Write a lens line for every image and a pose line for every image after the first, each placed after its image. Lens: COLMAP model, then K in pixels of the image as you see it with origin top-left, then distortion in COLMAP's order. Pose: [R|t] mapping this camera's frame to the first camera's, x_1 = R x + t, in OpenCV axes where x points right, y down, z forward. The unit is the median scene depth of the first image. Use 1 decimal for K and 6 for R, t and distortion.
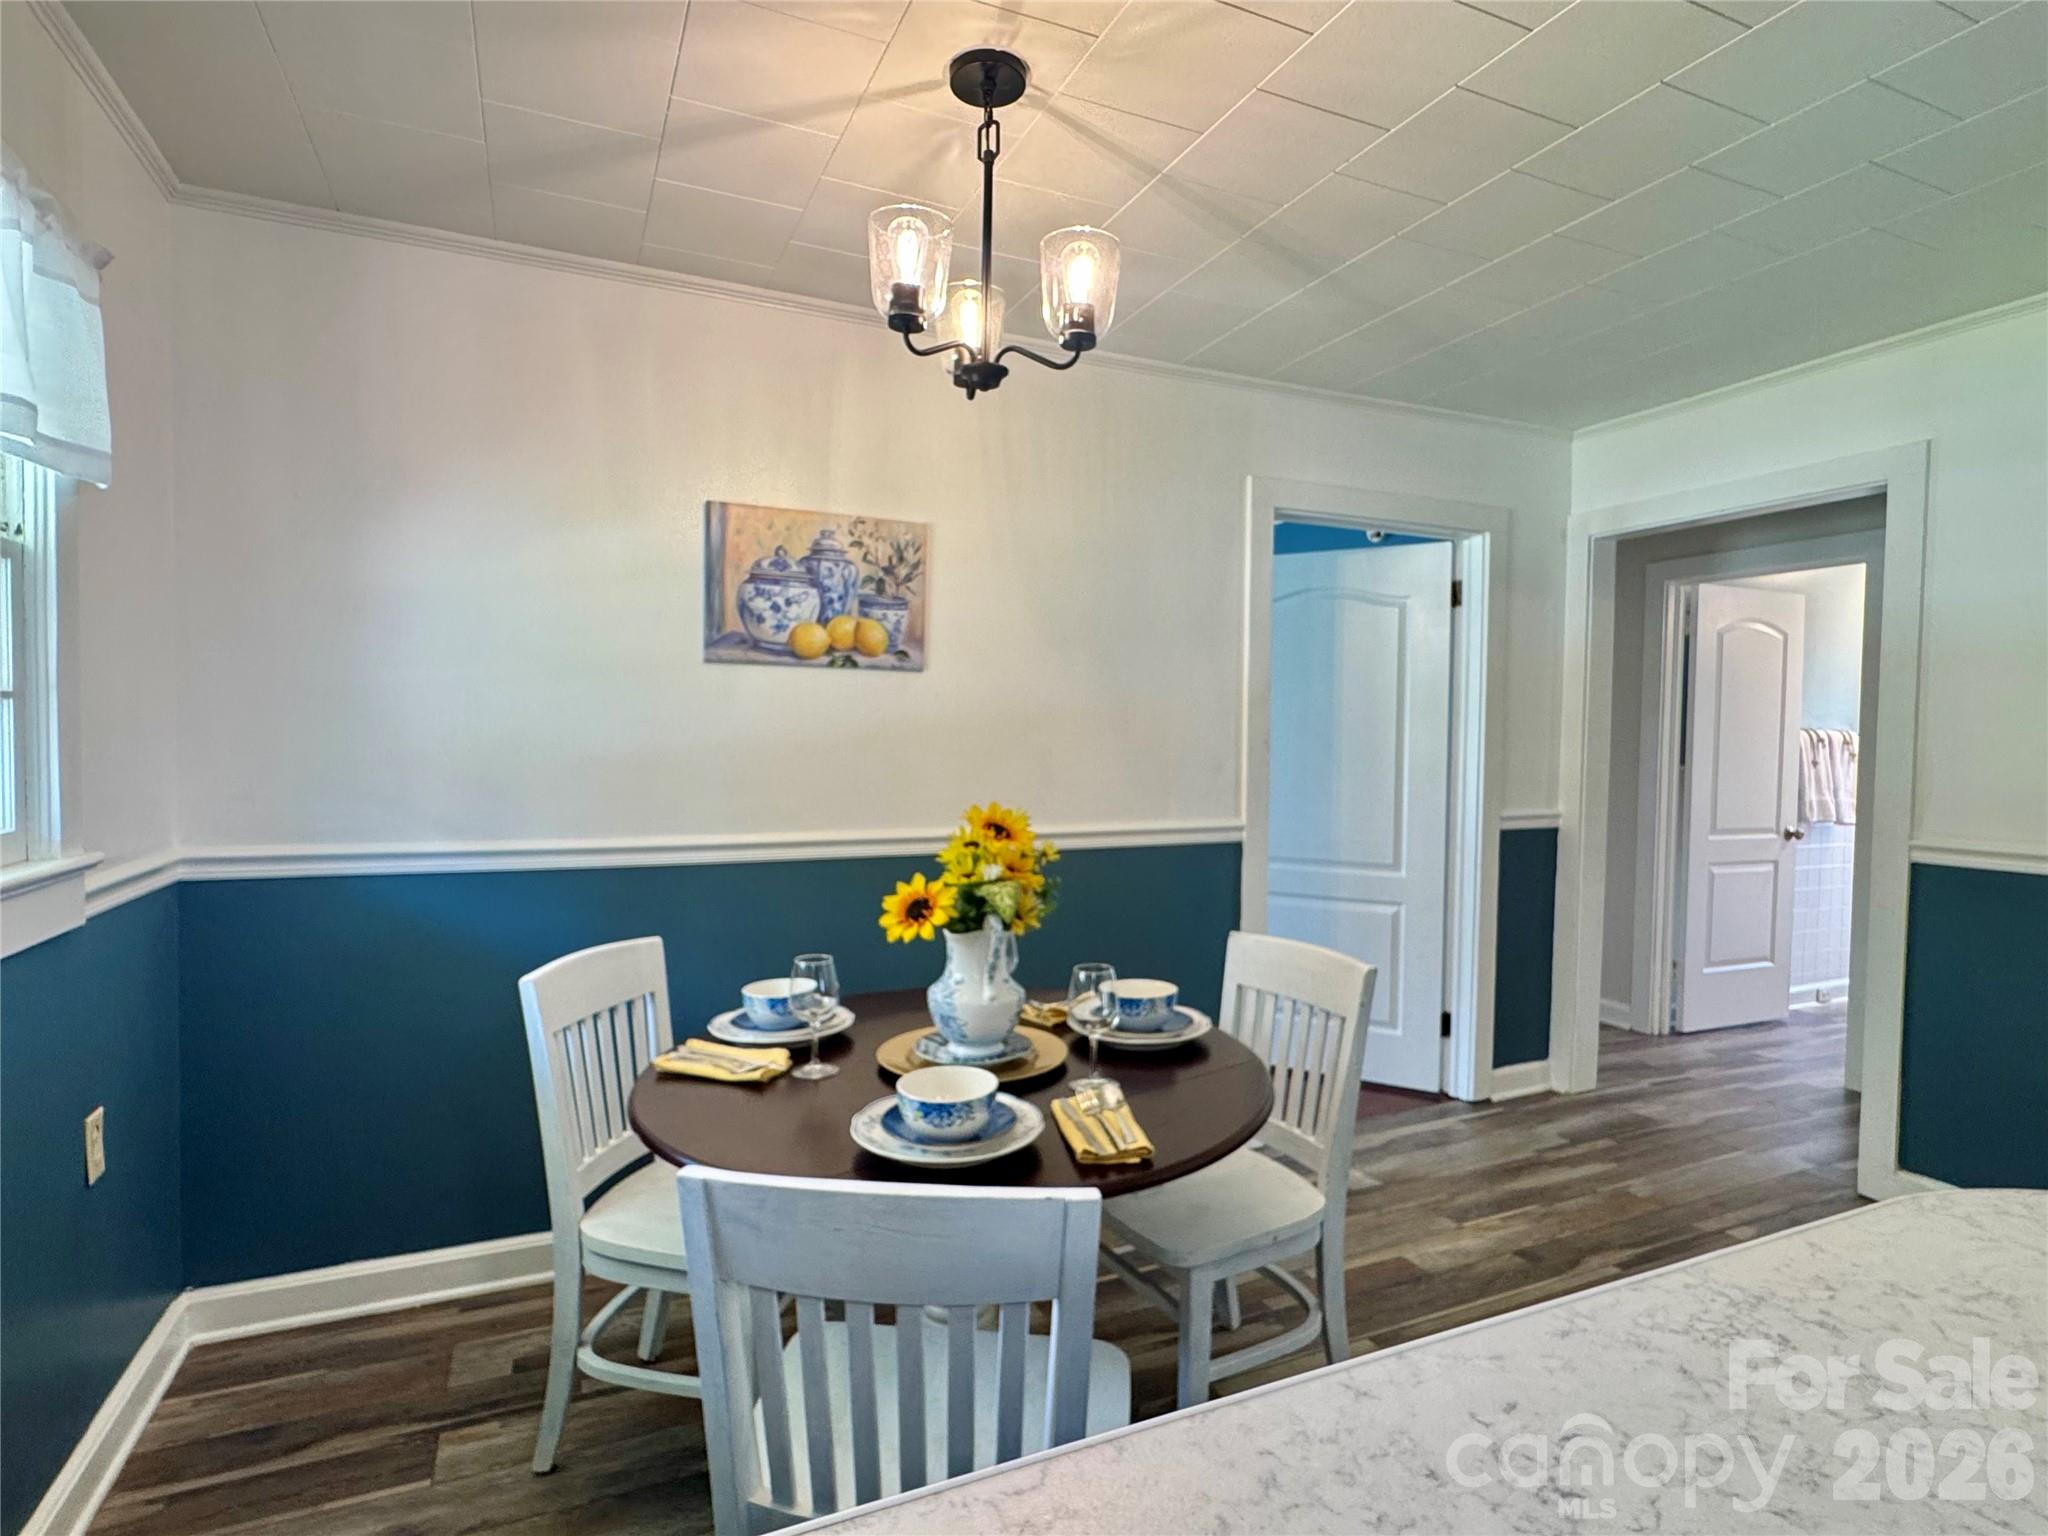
lens RADIAL K [[1057.3, 0, 1013.2], [0, 1057.3, 770.0], [0, 0, 1]] dist [-0.000824, -0.001055]
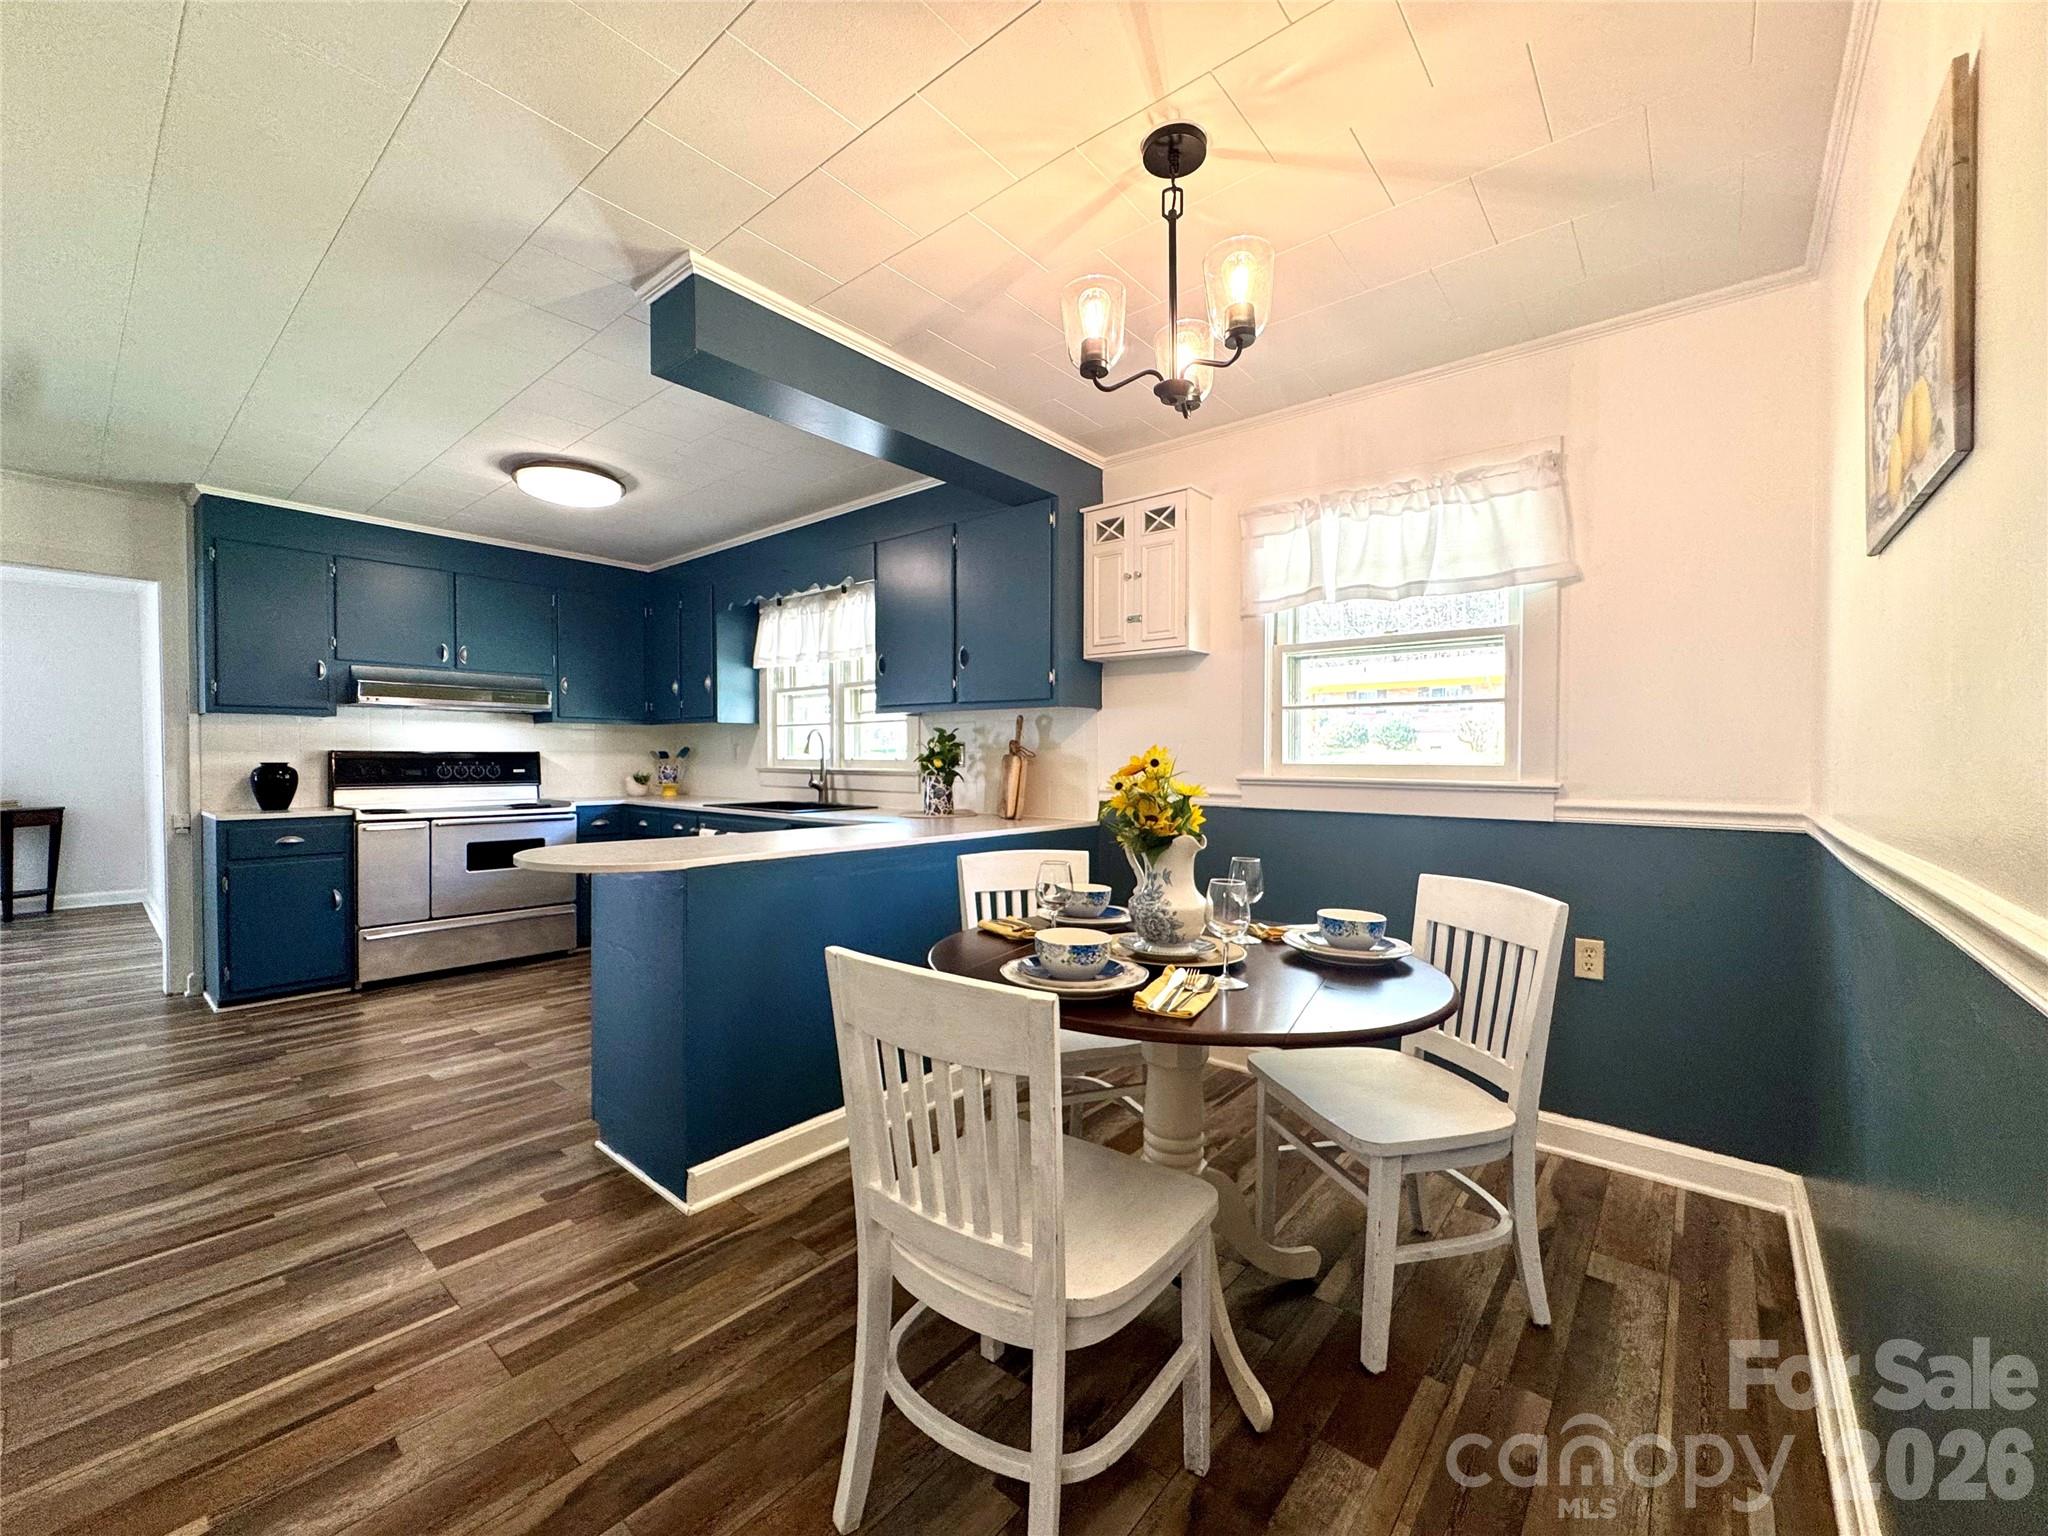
lens RADIAL K [[822.5, 0, 1020.8], [0, 822.5, 768.2], [0, 0, 1]] dist [-0.003793, 0.000942]
pose [[-0.901404, -0.009088, -0.432885, 0.352721], [-0.029462, 0.998750, 0.040381, 0.015509], [0.431976, 0.049153, -0.900544, 1.172825]]
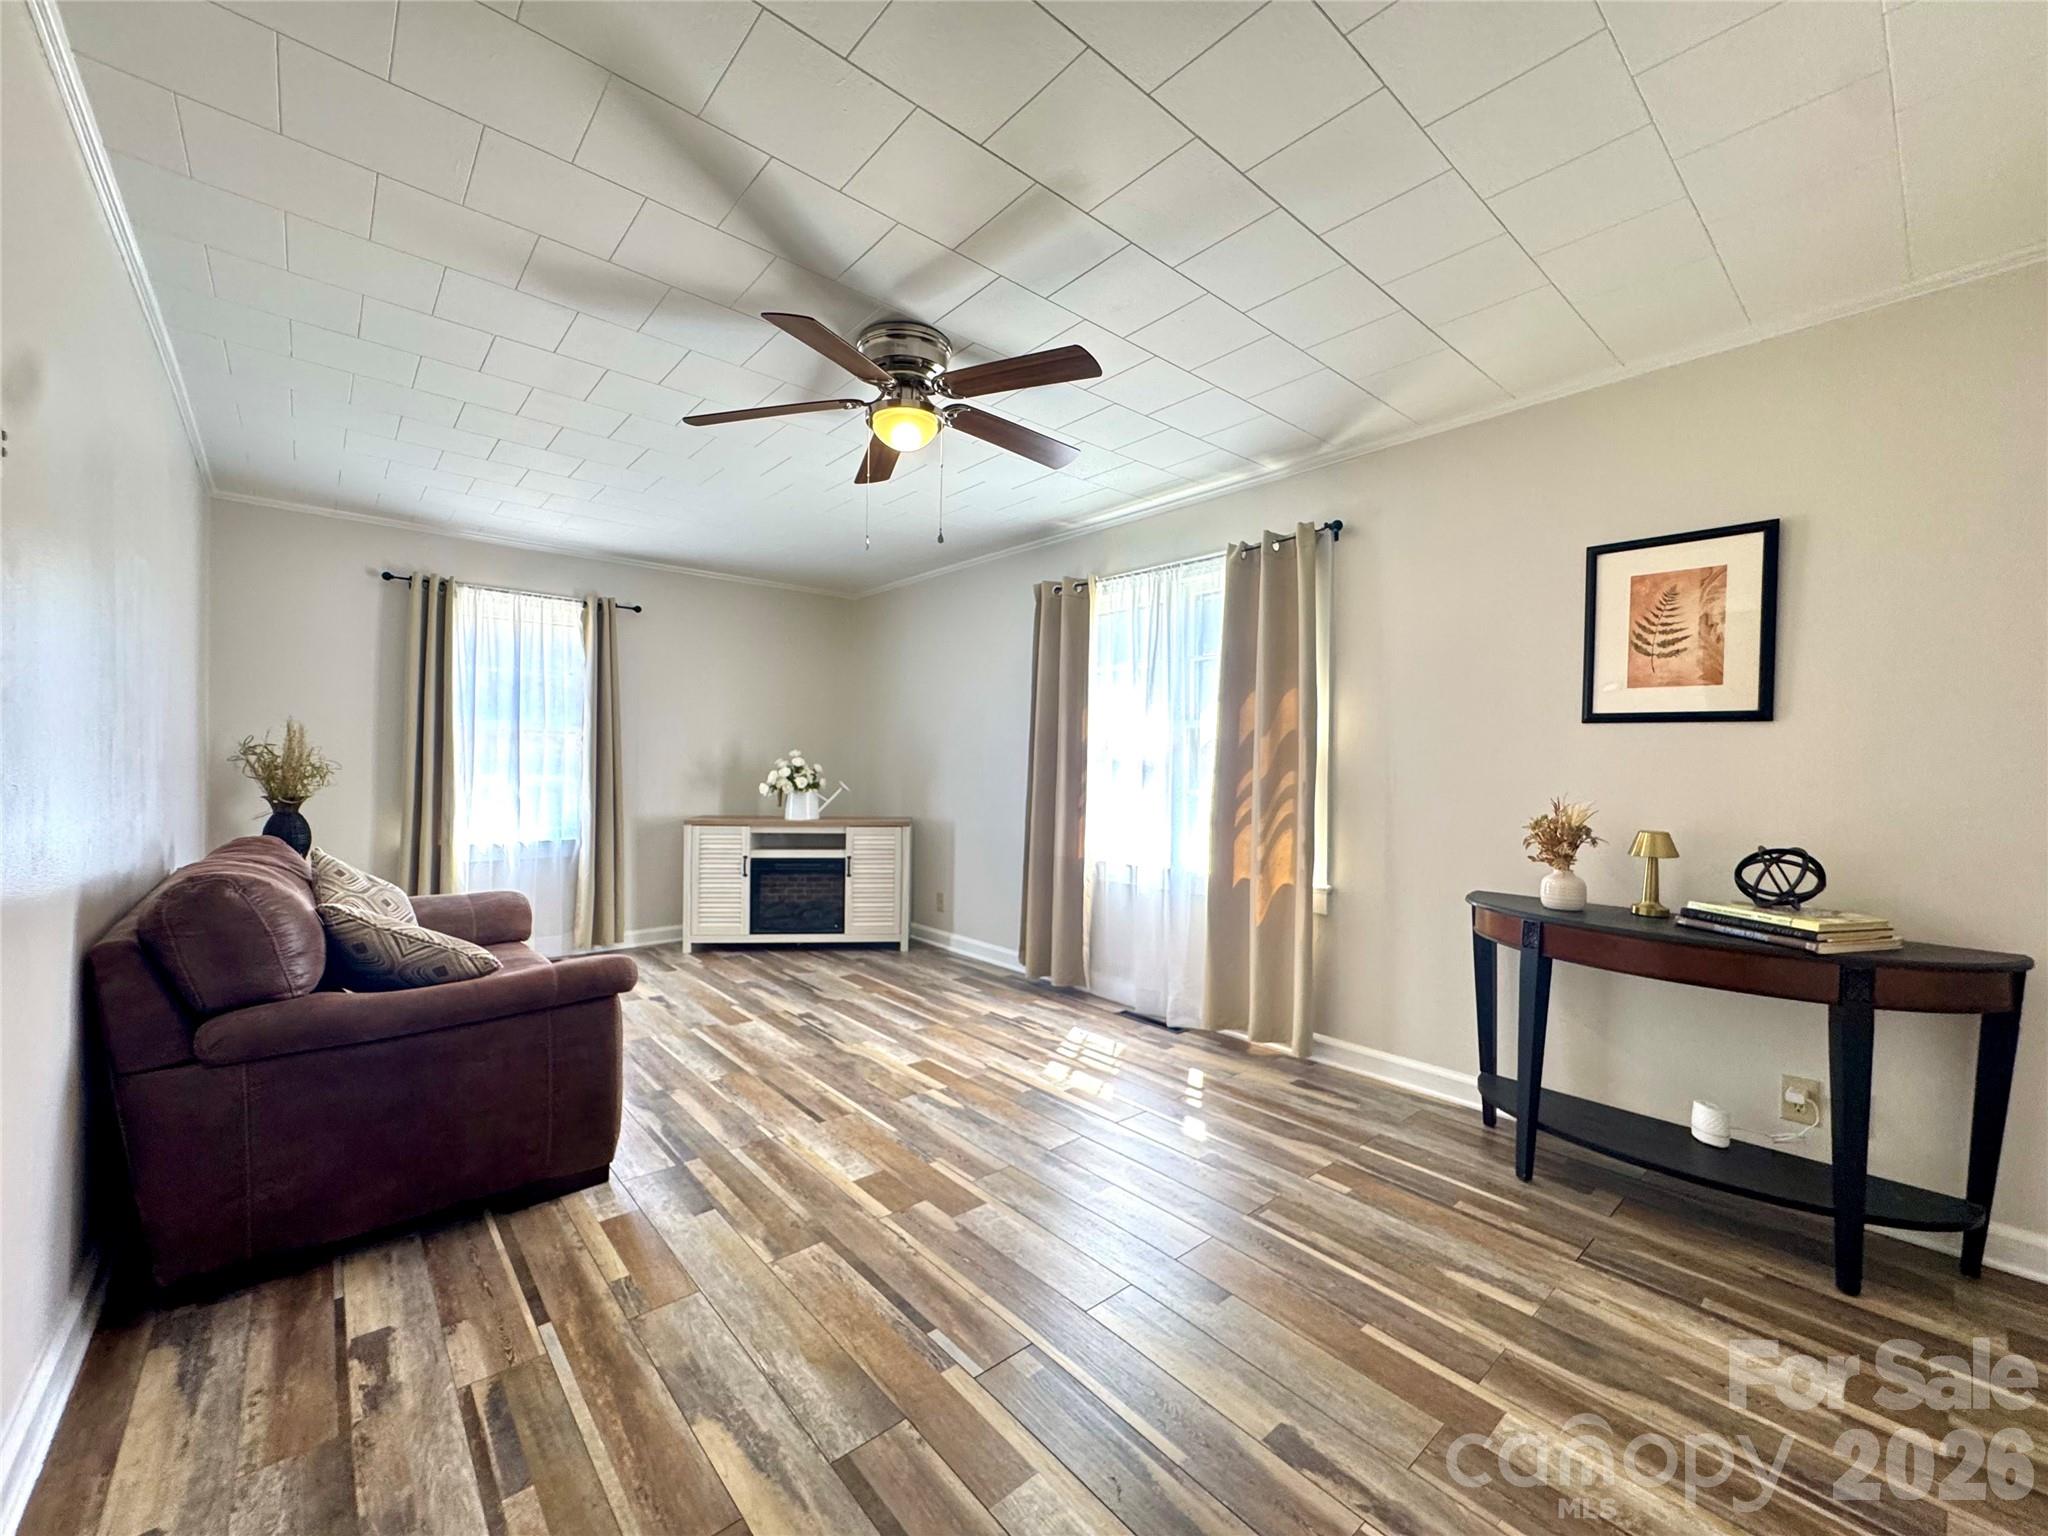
lens RADIAL K [[822.5, 0, 1015.5], [0, 822.5, 775.1], [0, 0, 1]] dist [-0.003793, 0.000942]
pose [[-0.284713, -0.024274, 0.958305, 1.278718], [0.014450, 0.999457, 0.029609, 0.096714], [-0.958504, 0.022278, -0.284208, -0.858046]]
